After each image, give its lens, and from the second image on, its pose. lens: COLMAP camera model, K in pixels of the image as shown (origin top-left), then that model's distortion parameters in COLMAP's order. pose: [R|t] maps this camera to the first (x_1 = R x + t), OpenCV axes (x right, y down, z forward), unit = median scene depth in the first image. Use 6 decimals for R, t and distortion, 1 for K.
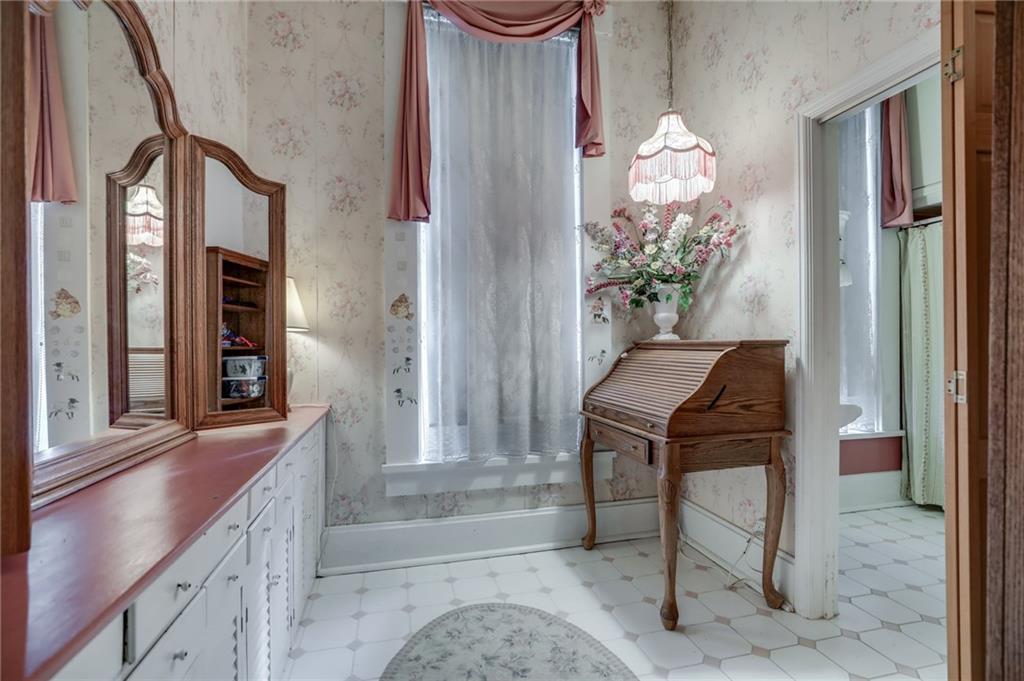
lens RADIAL K [[467.7, 0, 515.3], [0, 467.7, 347.6], [0, 0, 1]] dist [-0.027751, 0.011768]
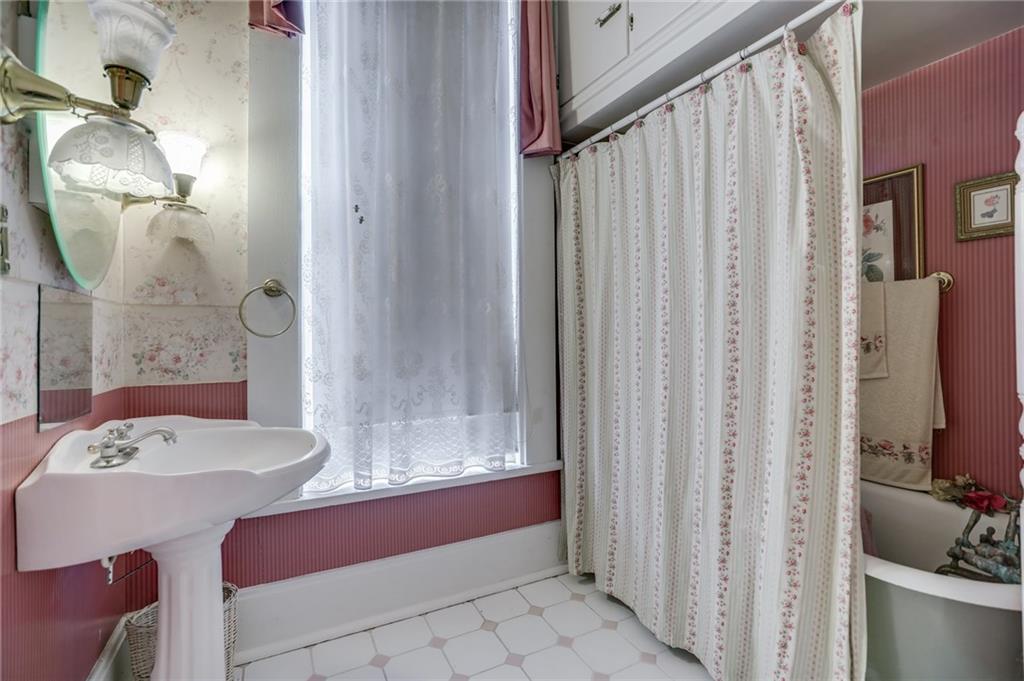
lens RADIAL K [[467.7, 0, 507.3], [0, 467.7, 347.4], [0, 0, 1]] dist [-0.027751, 0.011768]
pose [[0.963663, 0.003807, 0.267095, 0.601182], [0.000962, 0.999842, -0.017722, 0.026260], [-0.267120, 0.017334, 0.963507, 0.371766]]
